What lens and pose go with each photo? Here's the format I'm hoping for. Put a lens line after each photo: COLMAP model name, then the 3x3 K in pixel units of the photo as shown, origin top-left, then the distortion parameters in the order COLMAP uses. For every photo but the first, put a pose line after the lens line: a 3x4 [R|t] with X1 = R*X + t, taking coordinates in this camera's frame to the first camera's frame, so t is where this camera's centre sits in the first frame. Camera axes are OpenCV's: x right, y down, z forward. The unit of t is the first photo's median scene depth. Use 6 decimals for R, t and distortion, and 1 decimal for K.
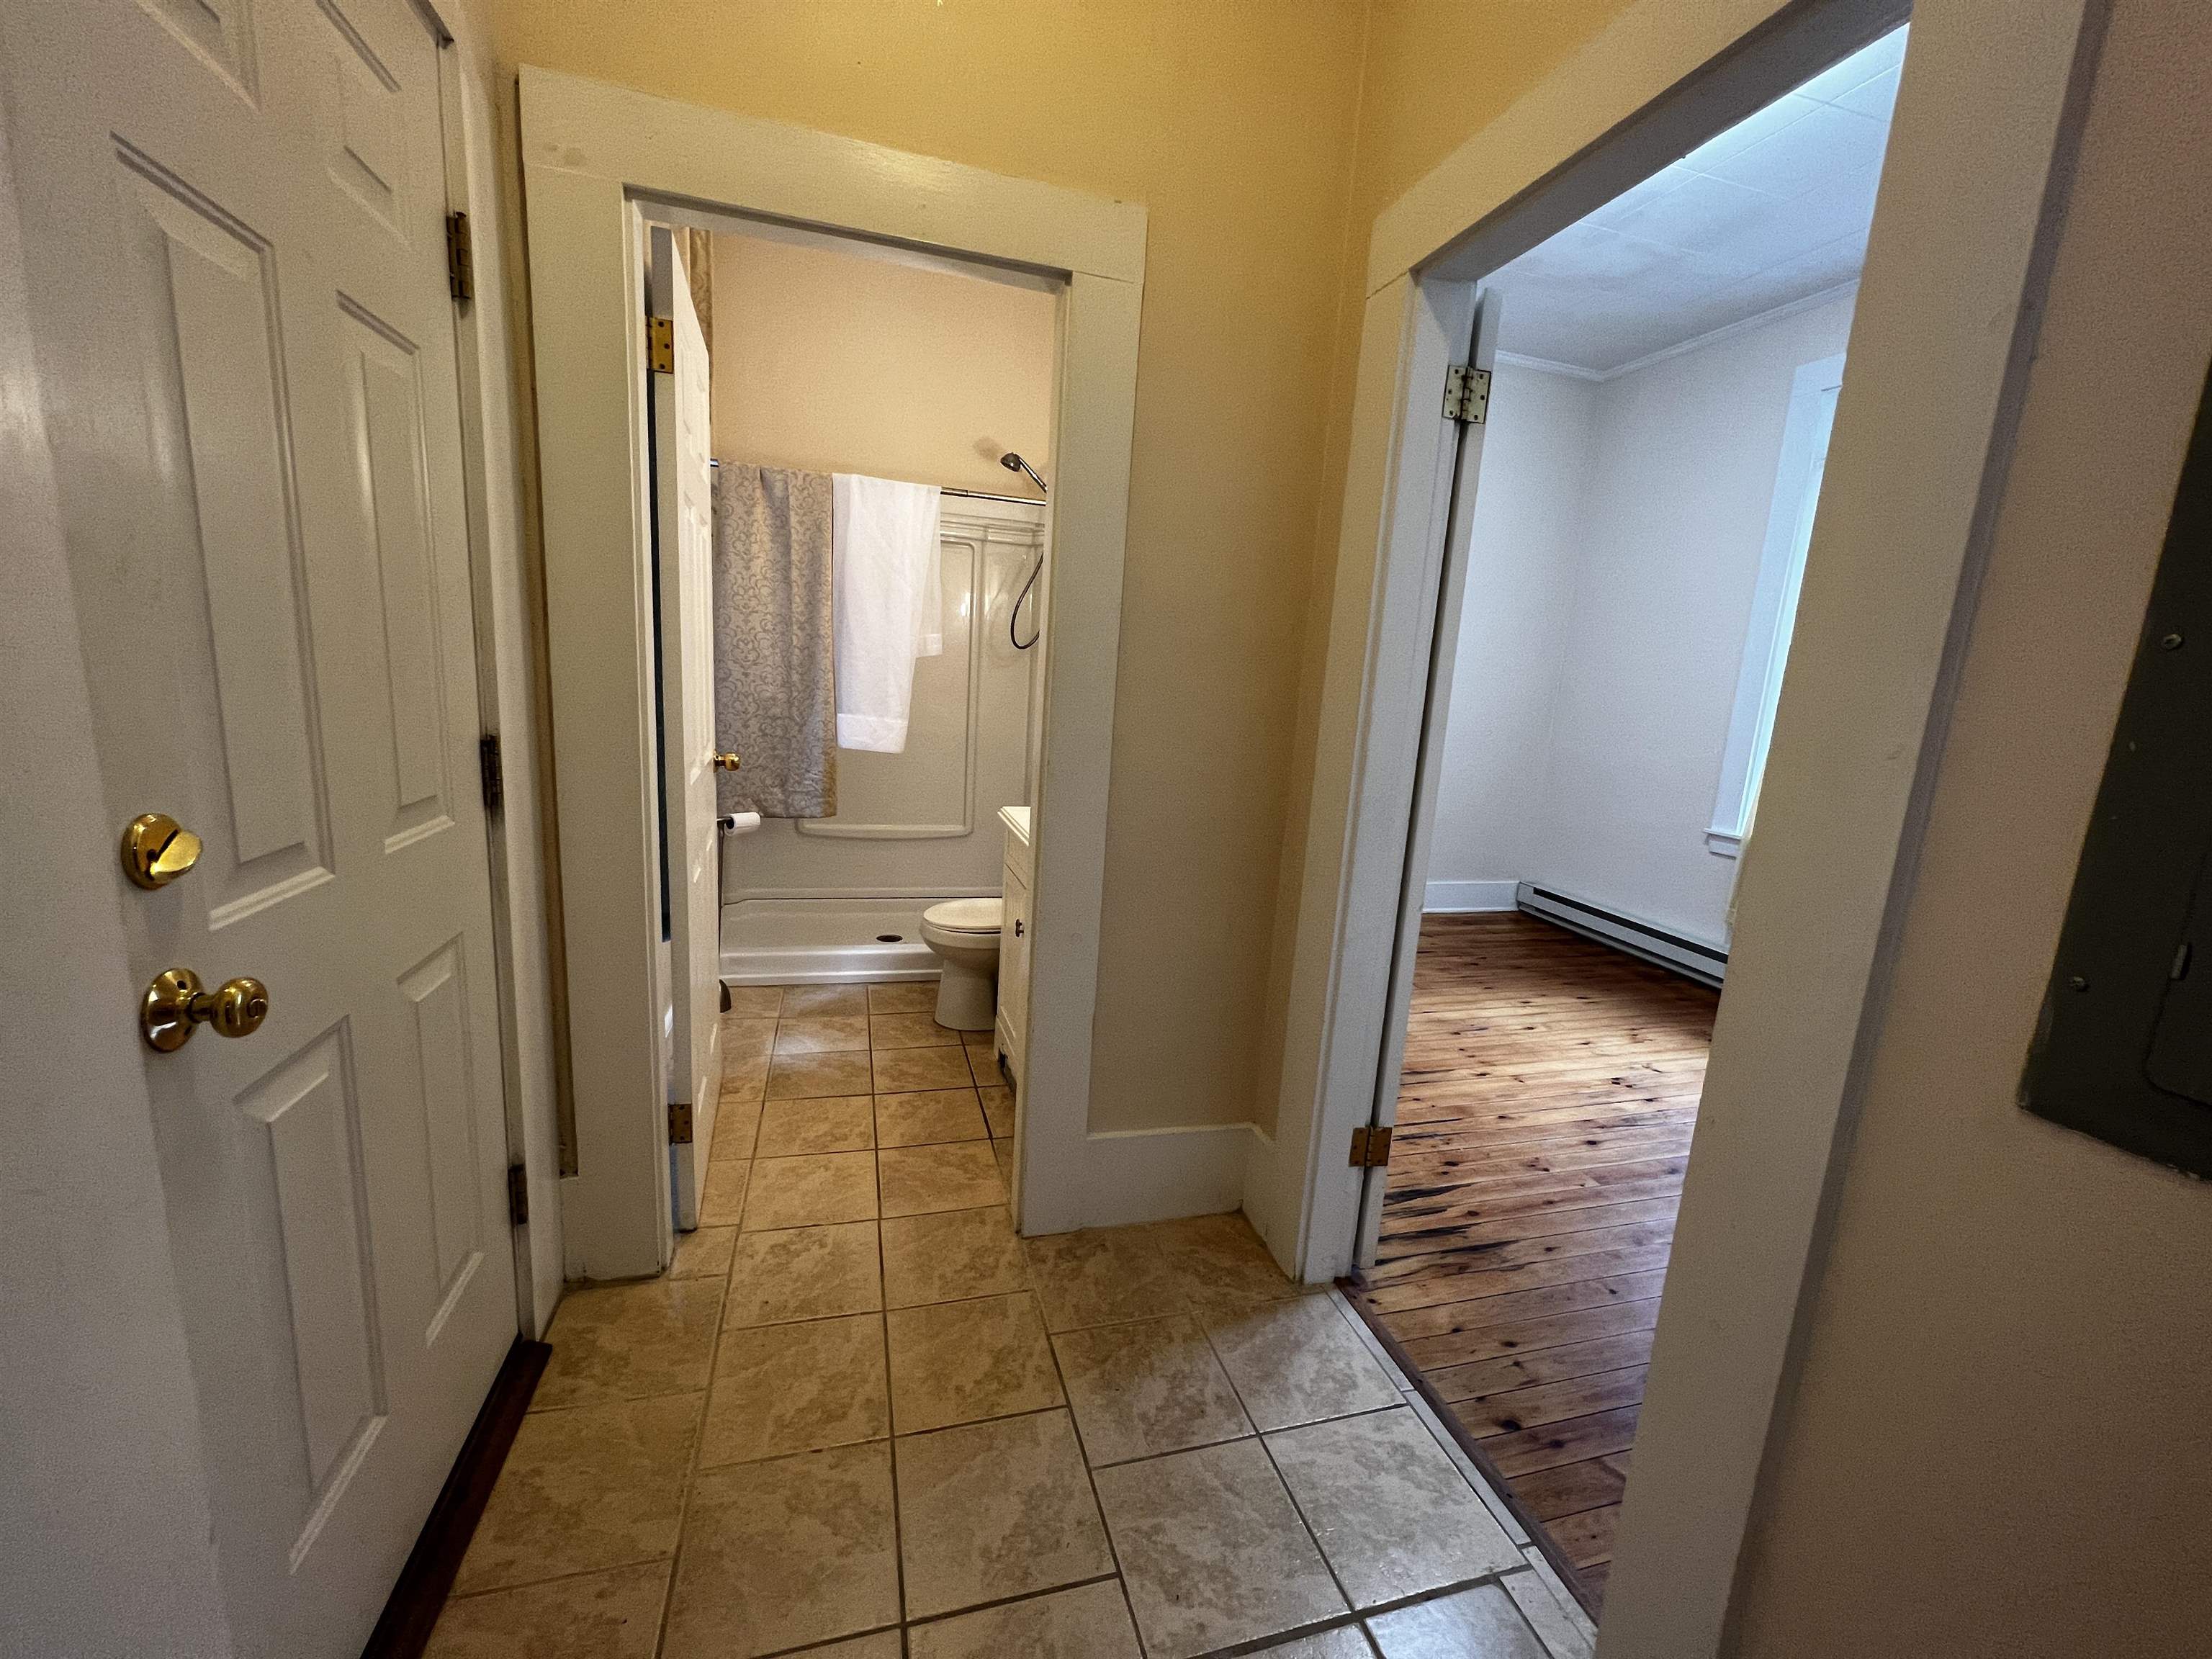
lens RADIAL K [[891.7, 0, 1113.4], [0, 891.7, 828.4], [0, 0, 1]] dist [0.006782, 0.000113]
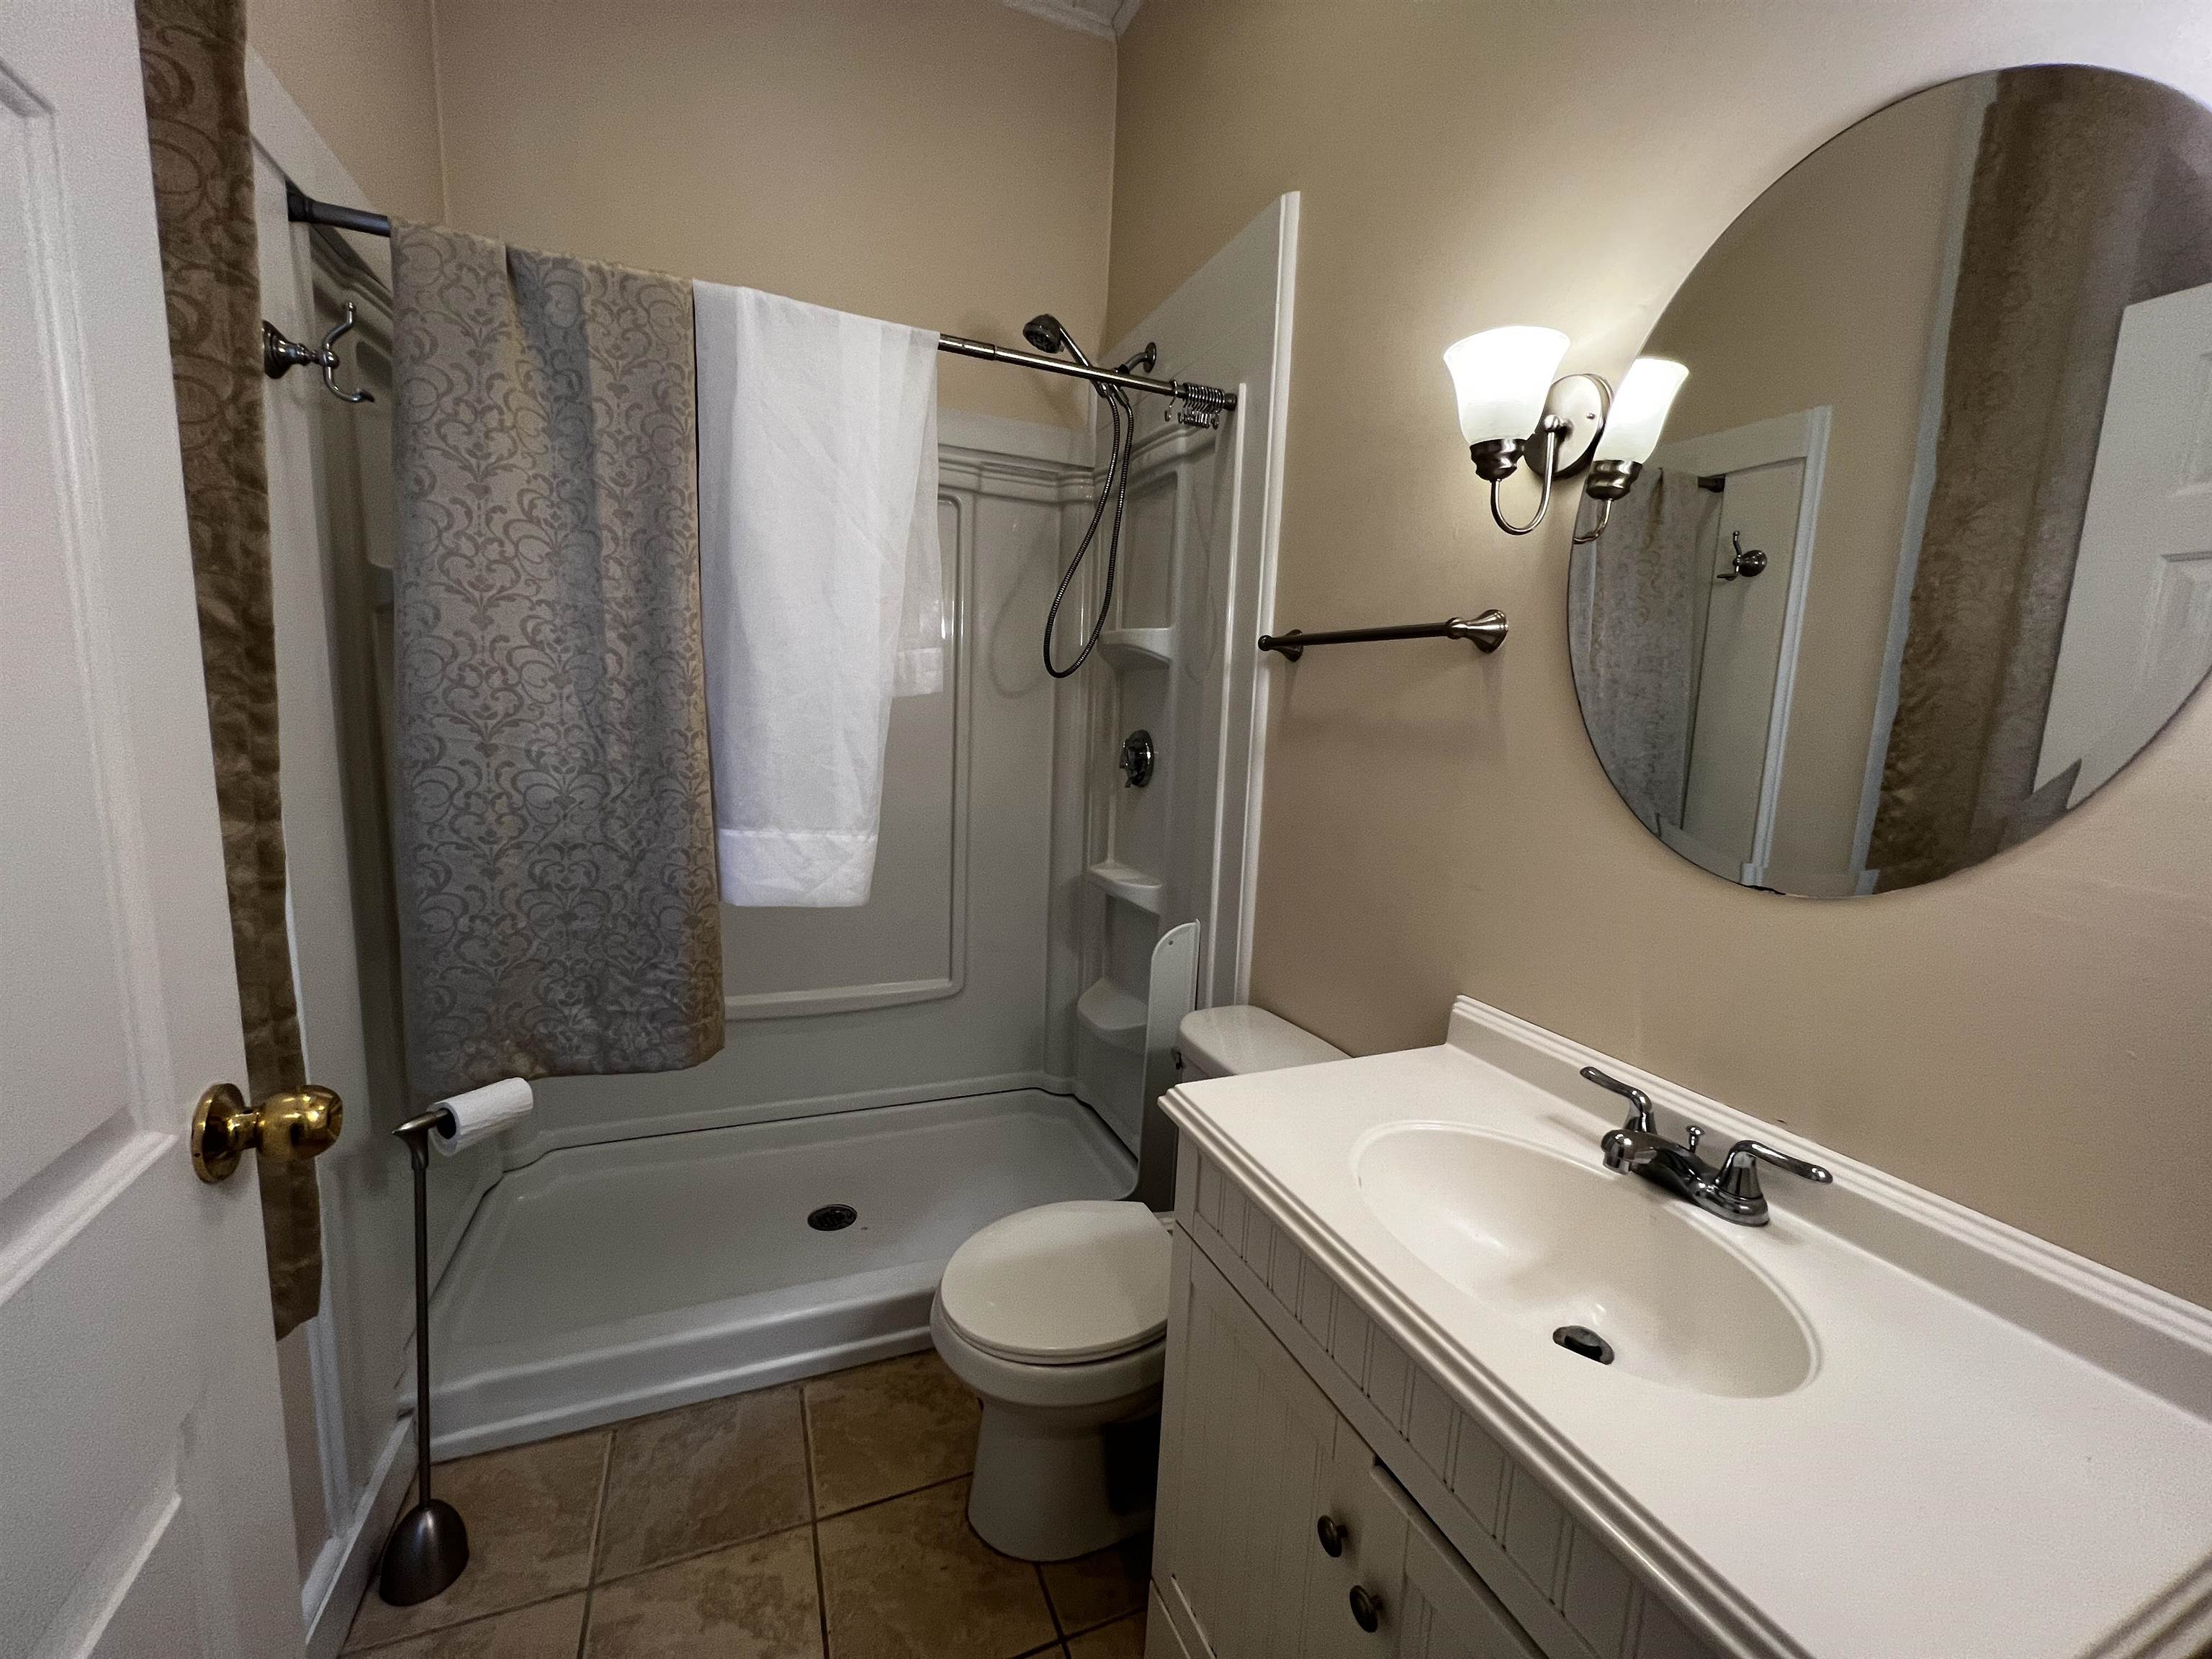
lens RADIAL K [[880.3, 0, 1106.4], [0, 880.3, 832.0], [0, 0, 1]] dist [-0.001925, -0.000039]
pose [[0.994406, -0.033413, 0.100202, -0.164646], [0.035387, 0.999212, -0.017988, -0.114041], [-0.099522, 0.021434, 0.994804, 0.554817]]
